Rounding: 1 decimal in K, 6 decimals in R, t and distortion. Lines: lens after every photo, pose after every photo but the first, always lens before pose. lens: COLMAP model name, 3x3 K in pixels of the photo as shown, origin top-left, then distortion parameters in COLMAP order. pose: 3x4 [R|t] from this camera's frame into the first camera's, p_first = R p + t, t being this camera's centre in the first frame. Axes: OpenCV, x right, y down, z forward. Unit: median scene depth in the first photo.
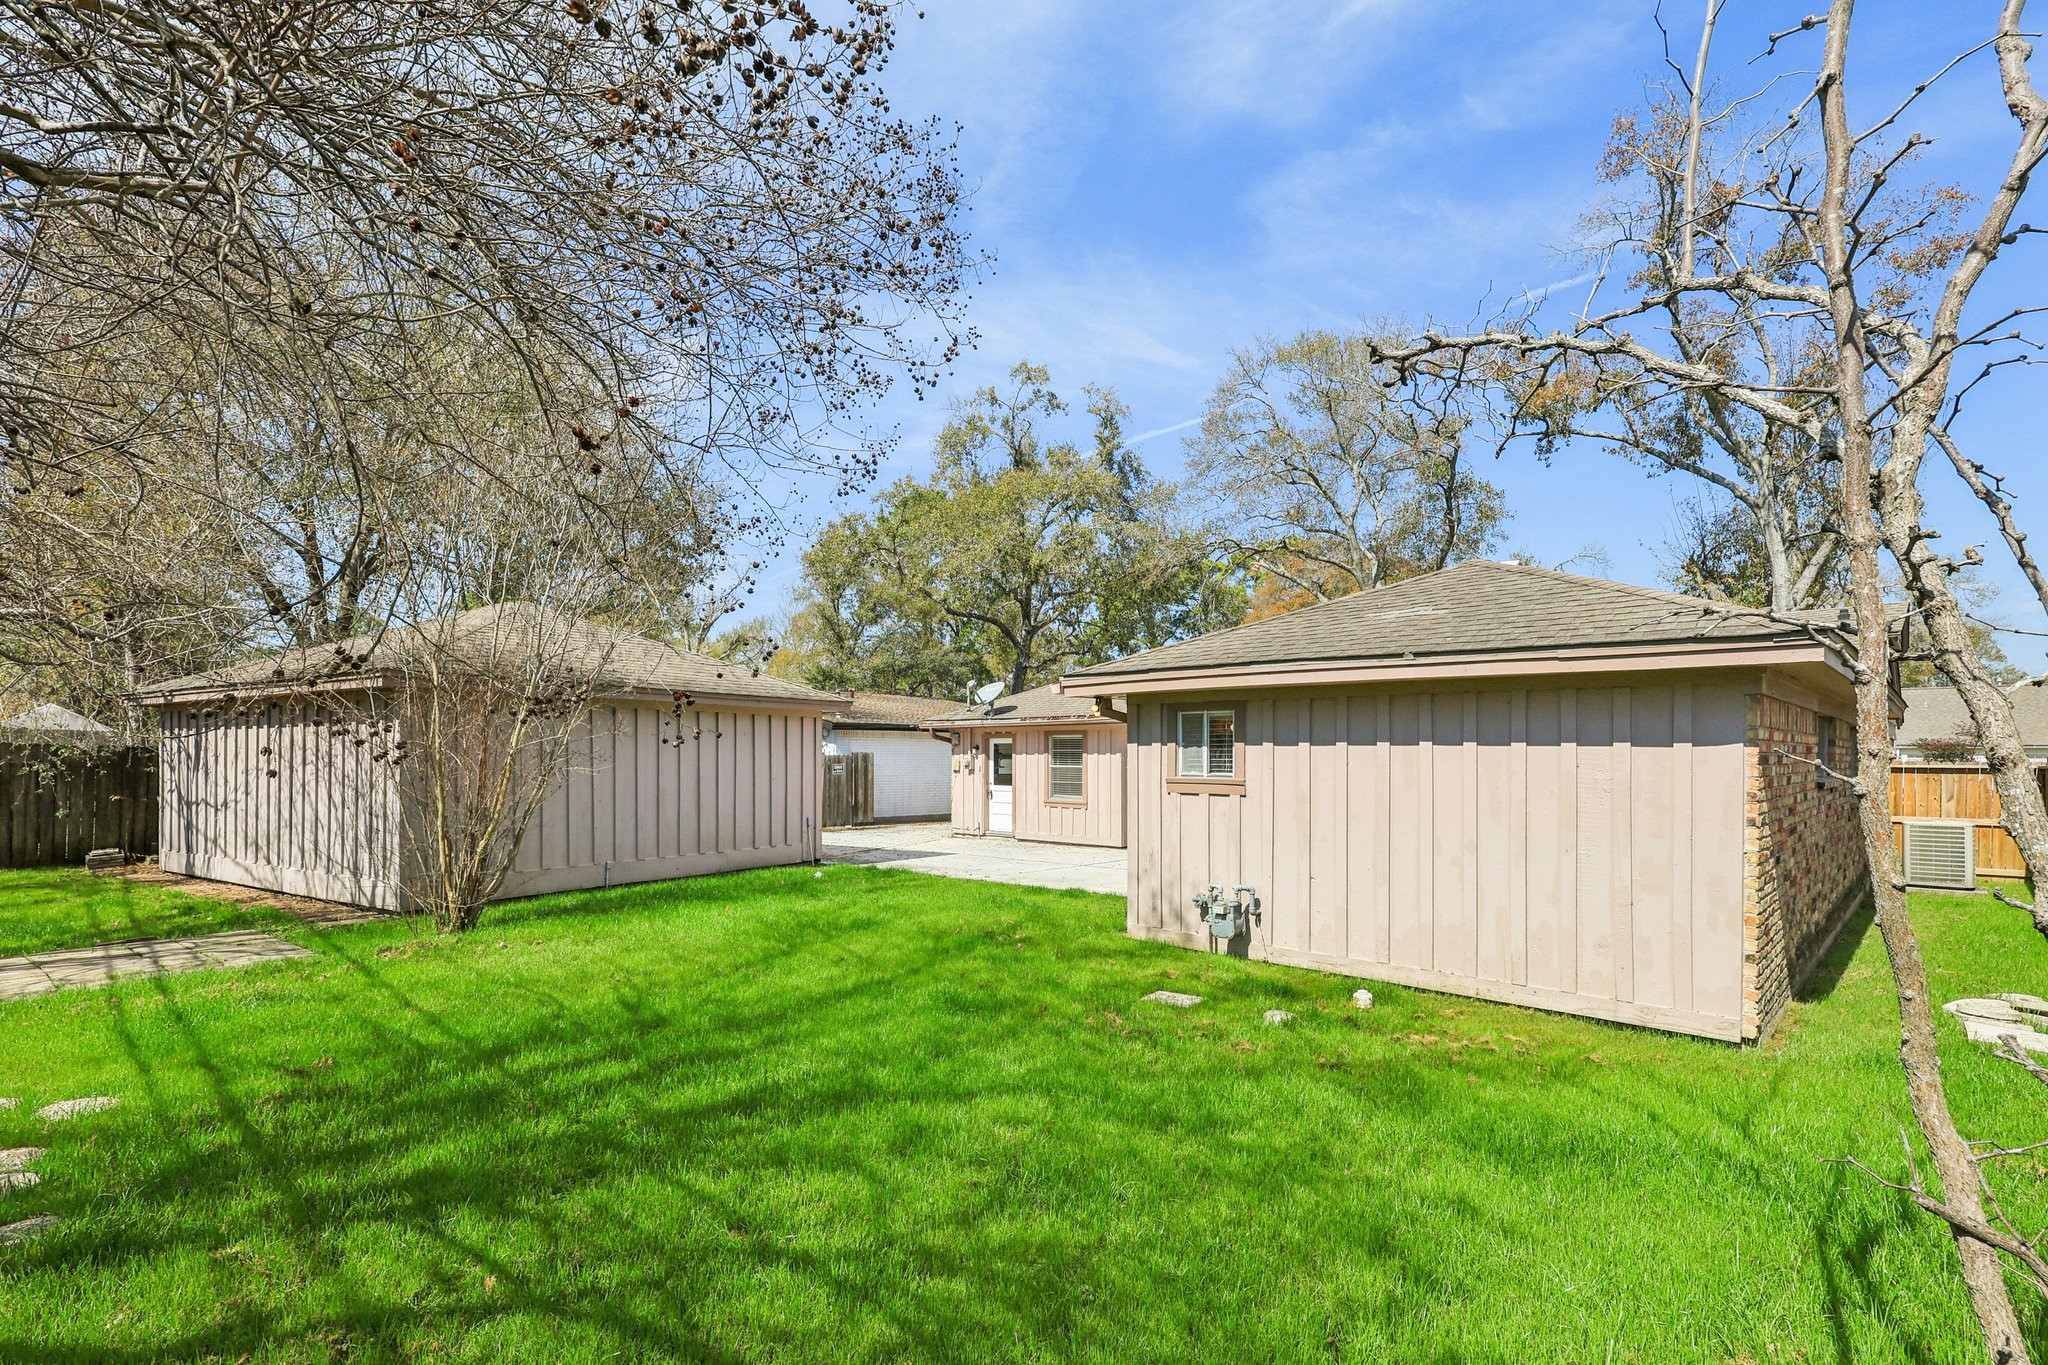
lens RADIAL K [[952.6, 0, 998.8], [0, 952.6, 759.3], [0, 0, 1]] dist [-0.003345, 0.001513]
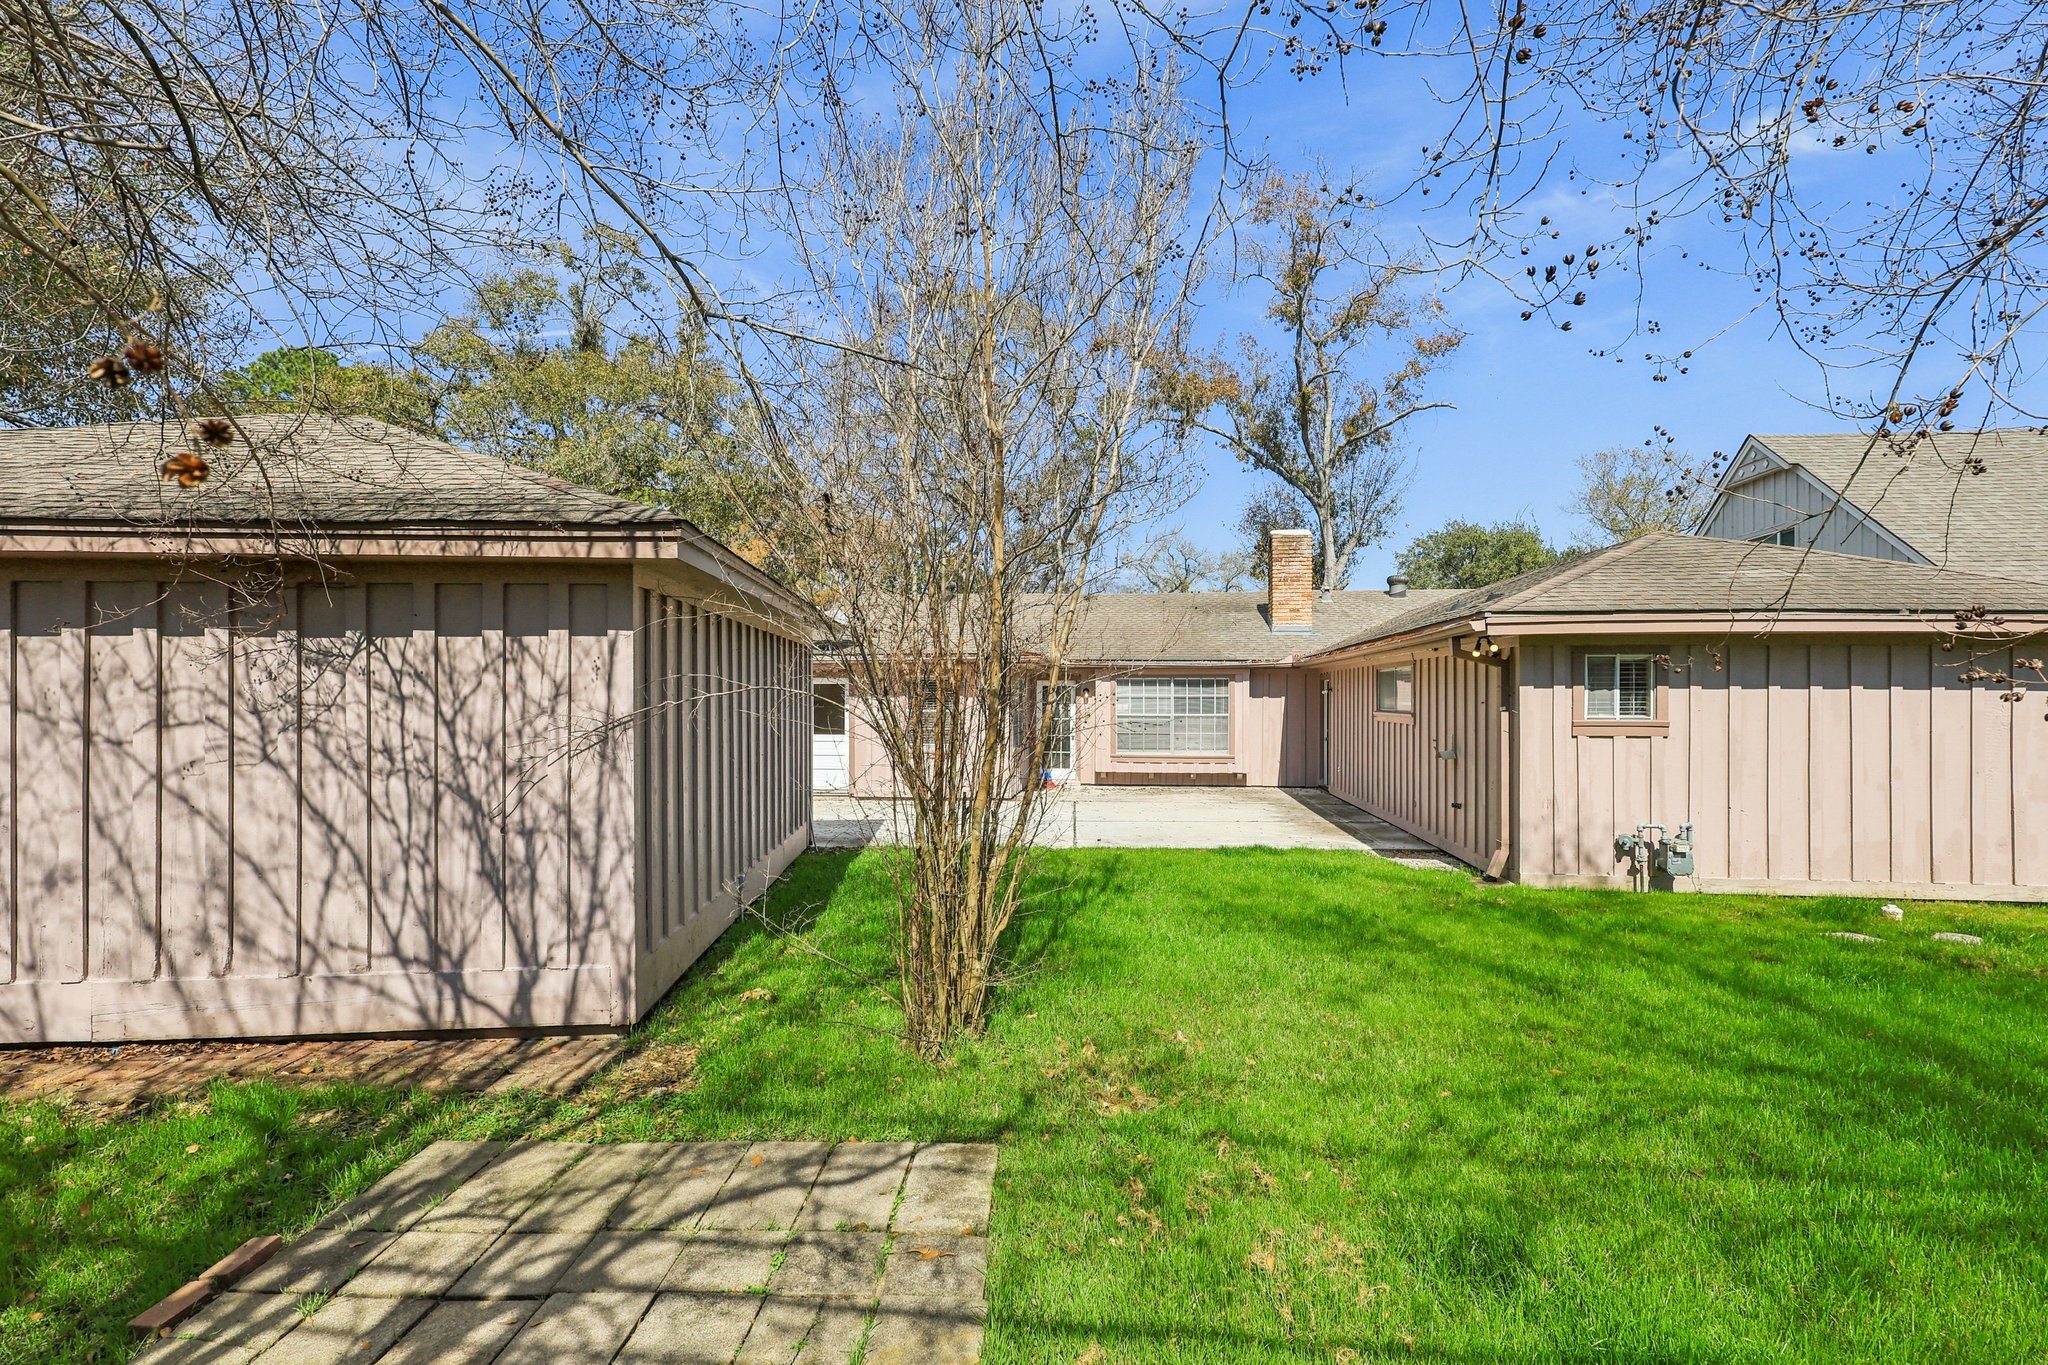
lens RADIAL K [[952.6, 0, 1022.7], [0, 952.6, 697.7], [0, 0, 1]] dist [-0.003345, 0.001513]
pose [[0.797107, -0.003077, 0.603830, -0.900175], [0.004613, 0.999989, -0.000994, -0.006493], [-0.603821, 0.003577, 0.797112, 0.576955]]
